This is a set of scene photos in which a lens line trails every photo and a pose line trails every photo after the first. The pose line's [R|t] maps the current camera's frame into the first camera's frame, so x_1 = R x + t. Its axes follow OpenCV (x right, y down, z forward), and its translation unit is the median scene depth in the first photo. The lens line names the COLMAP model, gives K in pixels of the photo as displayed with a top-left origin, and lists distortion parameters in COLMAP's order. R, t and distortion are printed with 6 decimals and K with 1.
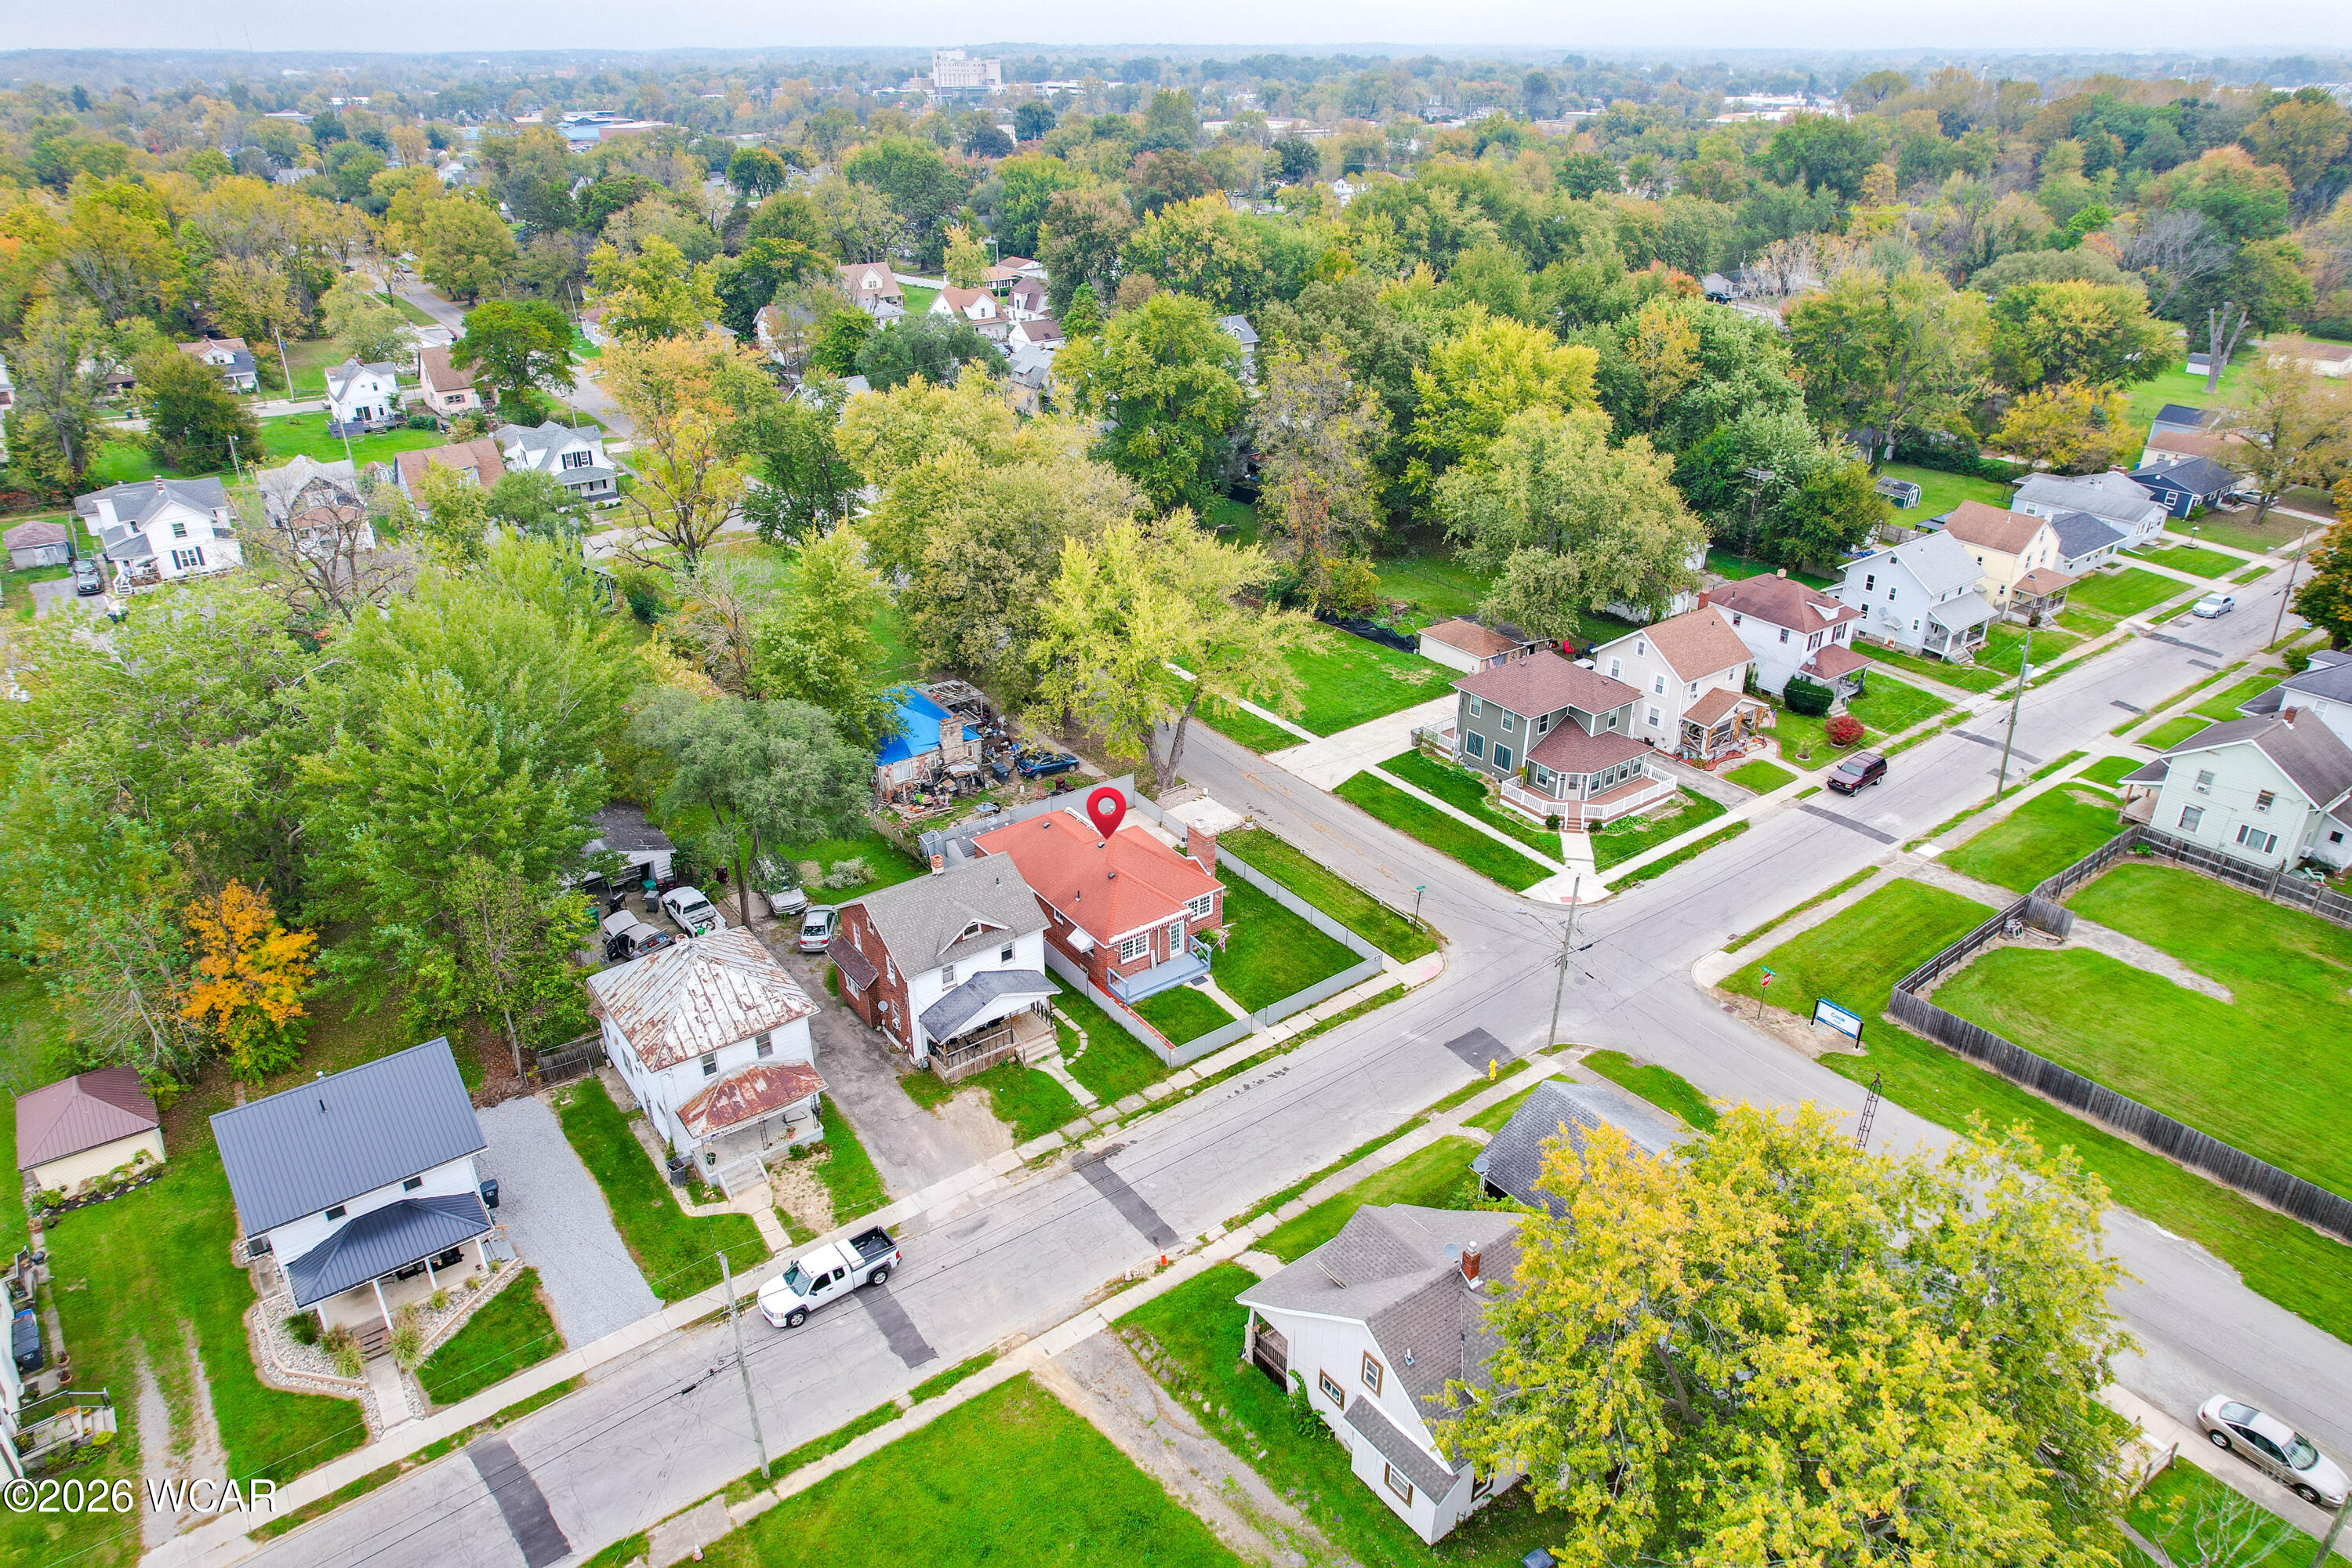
lens RADIAL K [[1510.8, 0, 1172.8], [0, 1510.8, 777.4], [0, 0, 1]] dist [-0.042056, 0.014376]
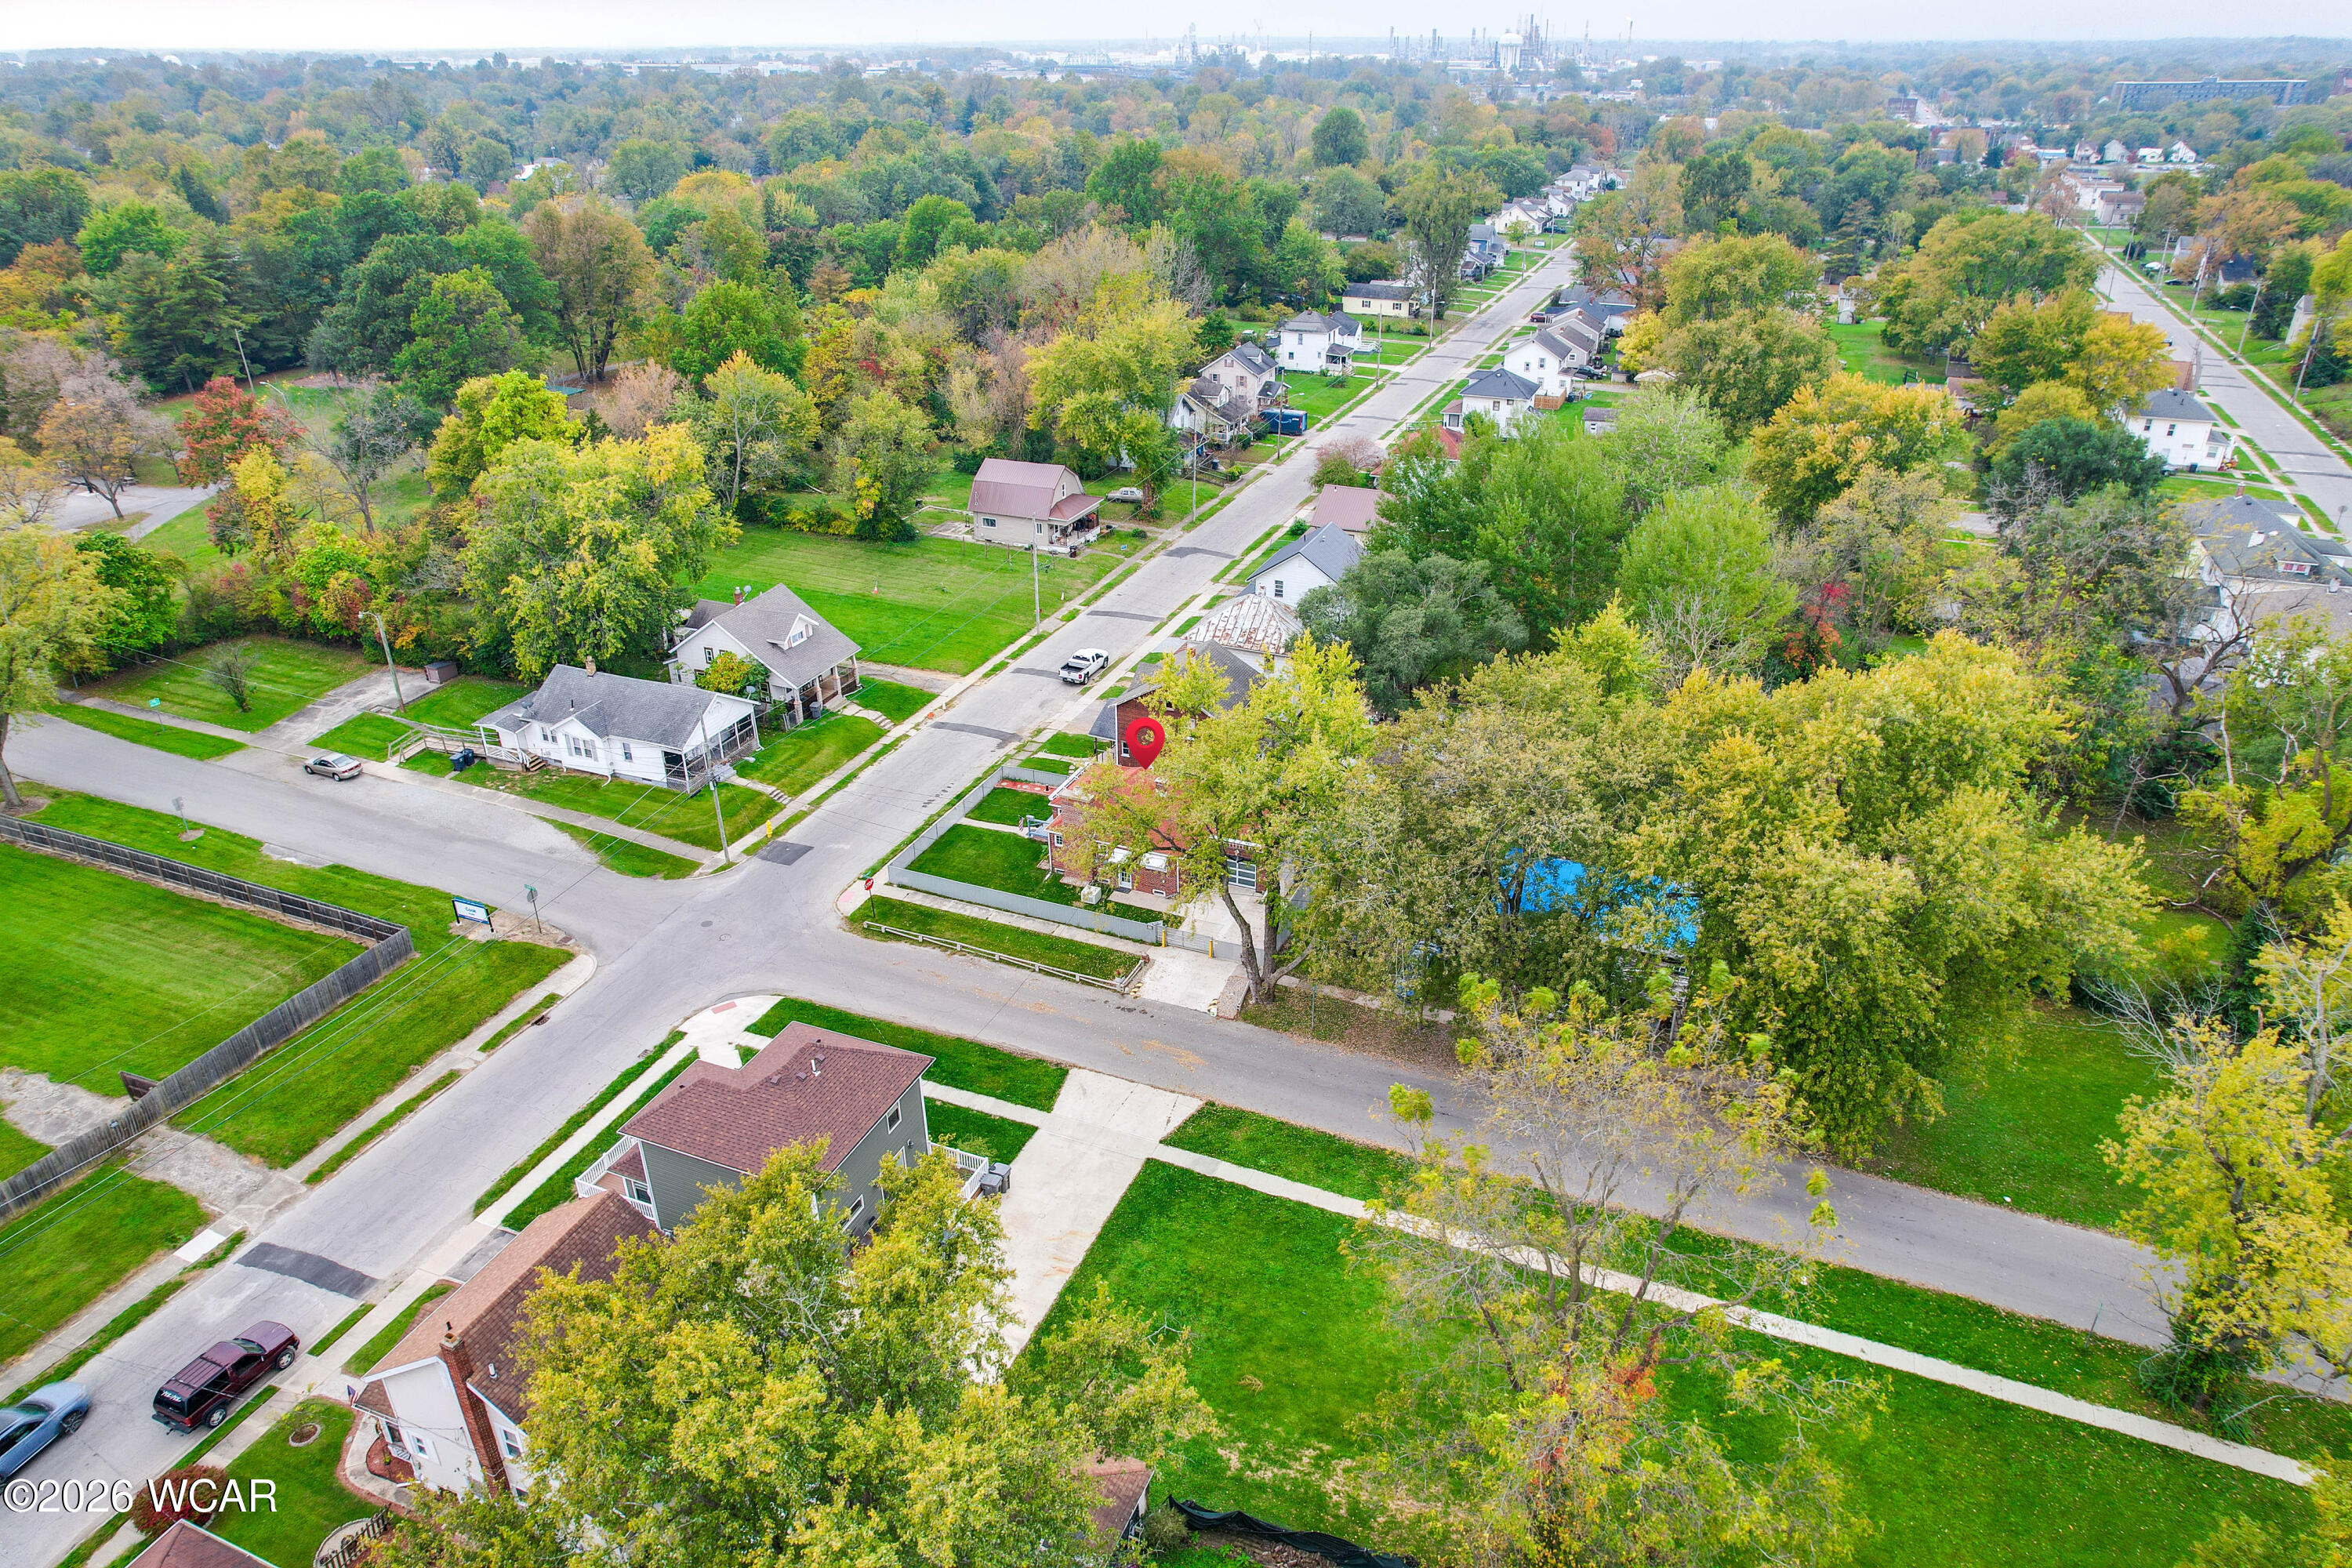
lens RADIAL K [[1510.8, 0, 1176.1], [0, 1510.8, 785.0], [0, 0, 1]] dist [-0.042056, 0.014376]
pose [[-0.855368, 0.235497, -0.461397, 0.487988], [-0.228054, 0.628542, 0.743590, -0.843647], [0.465121, 0.741267, -0.483928, 1.714869]]
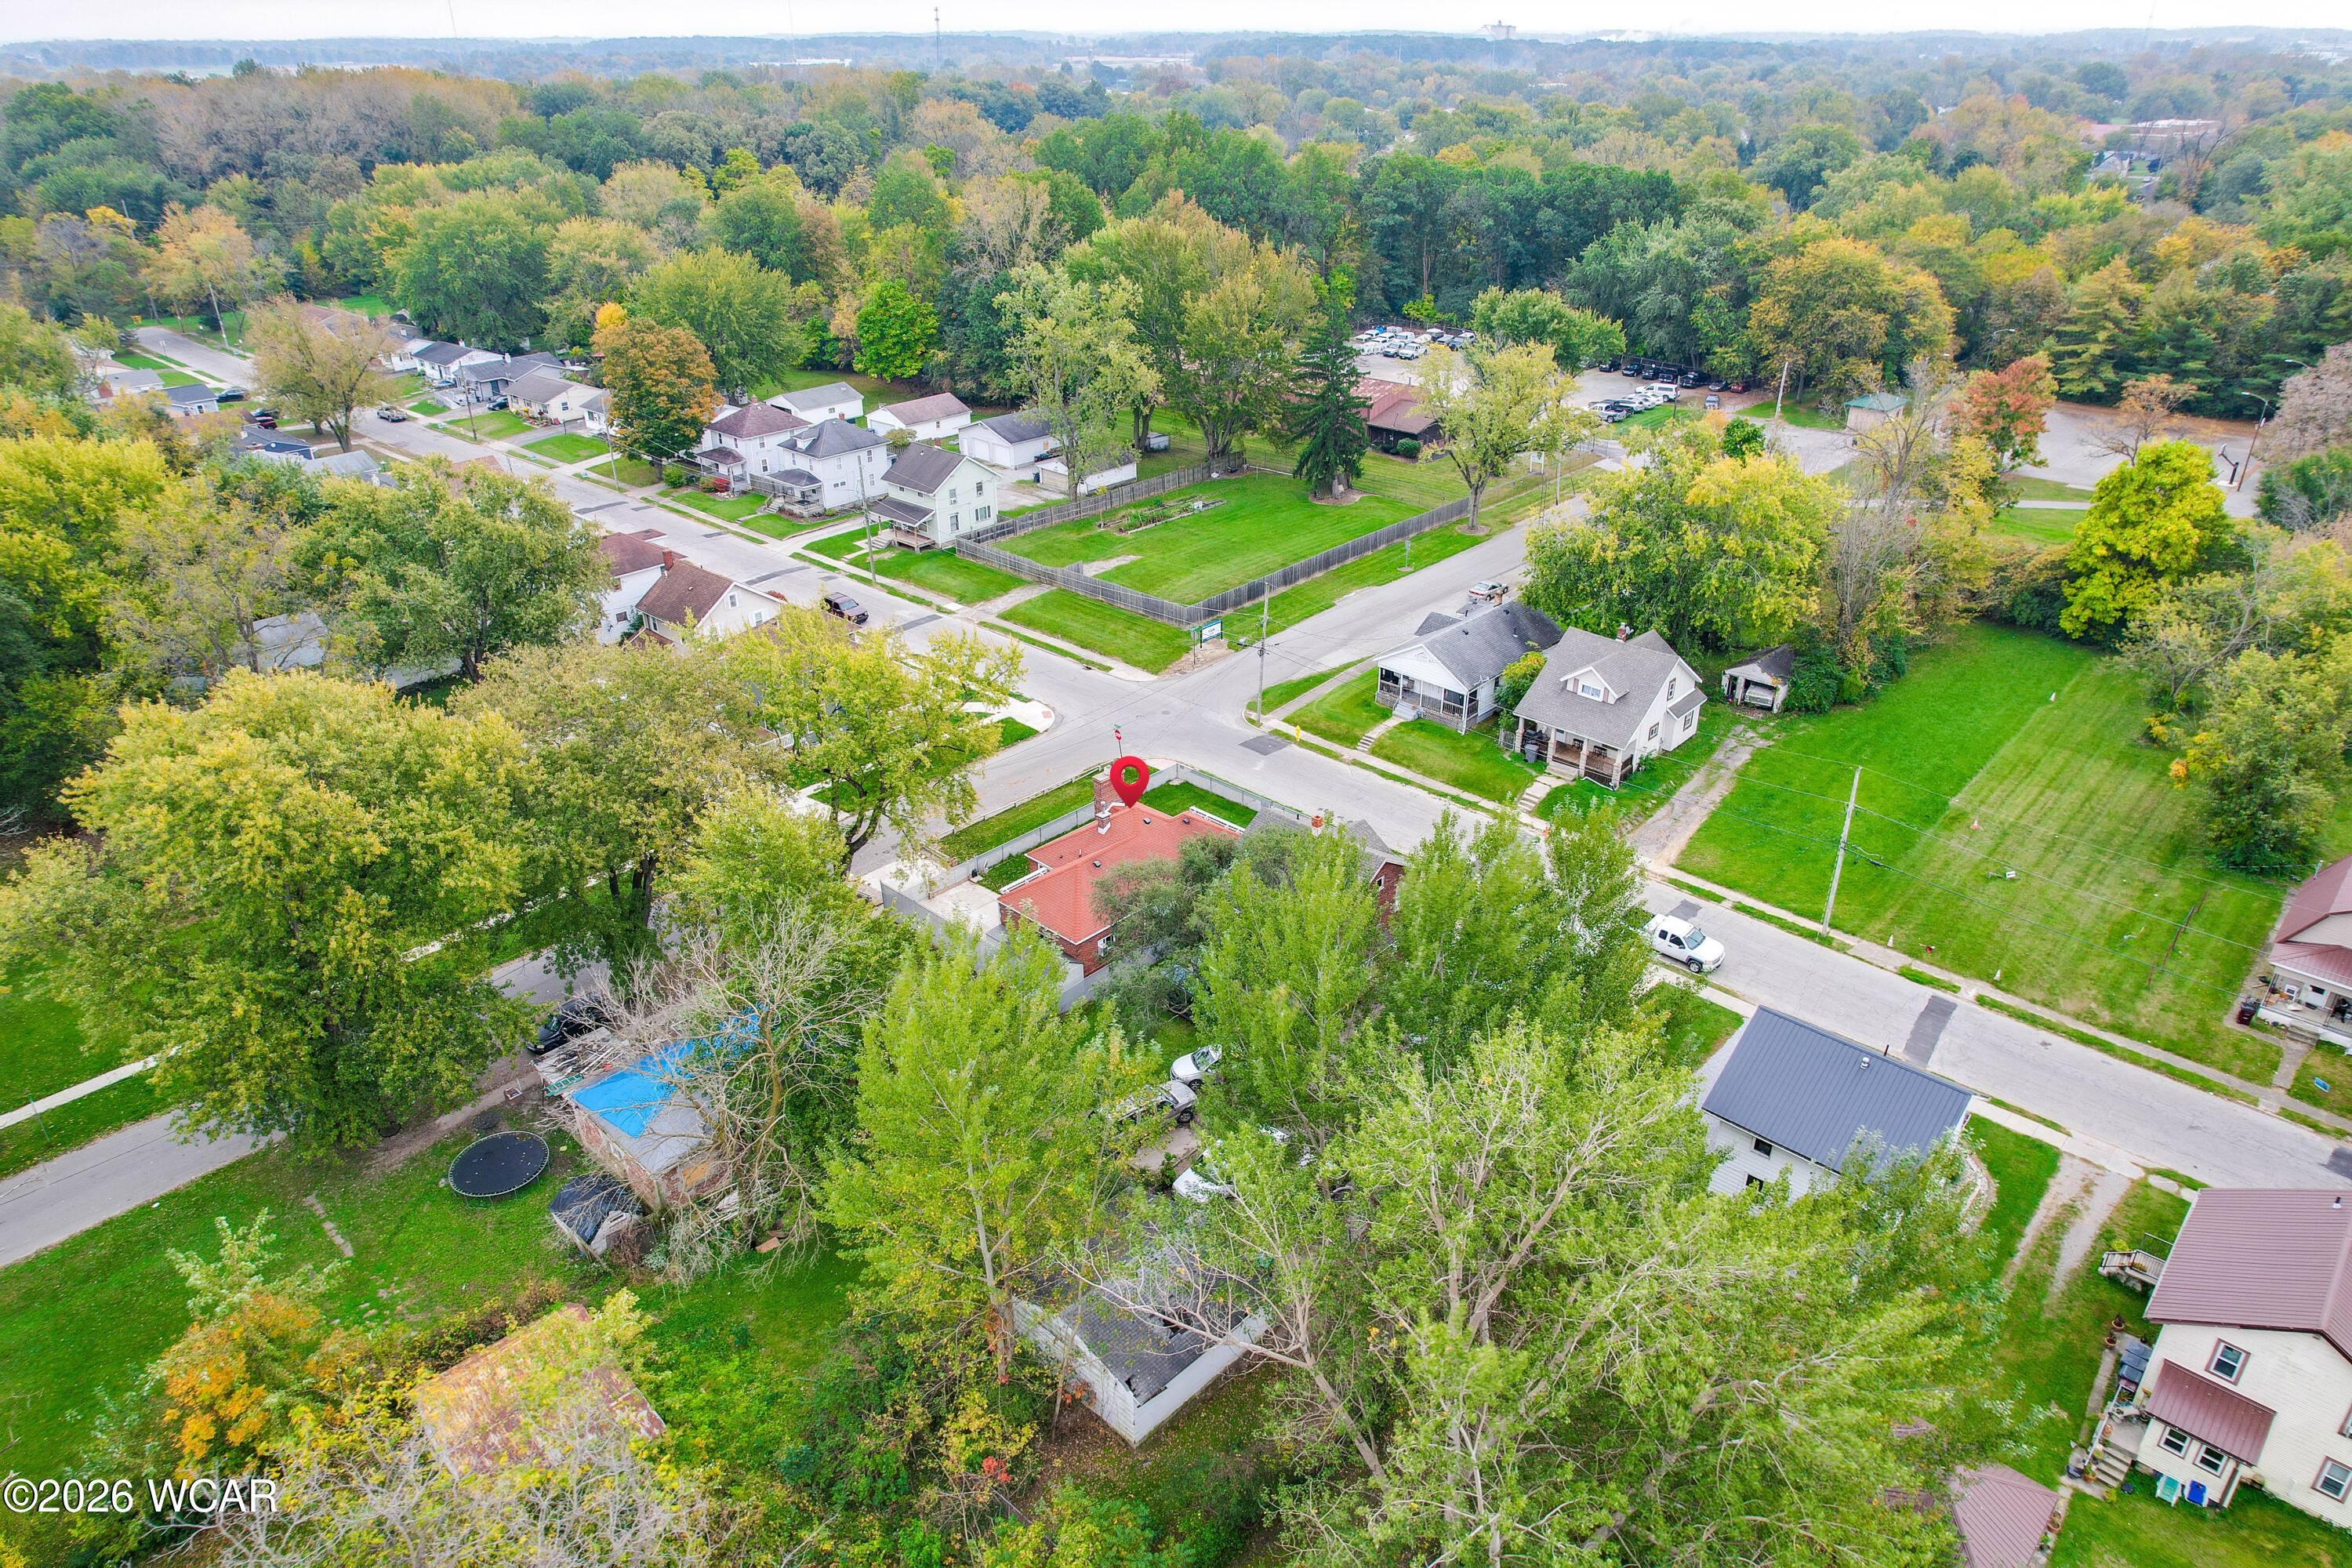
lens RADIAL K [[1510.8, 0, 1191.6], [0, 1510.8, 786.7], [0, 0, 1]] dist [-0.042056, 0.014376]
pose [[-0.182762, -0.446648, 0.875844, -1.035135], [0.441934, 0.758454, 0.479001, -0.493615], [-0.878232, 0.474609, 0.058773, 1.004609]]
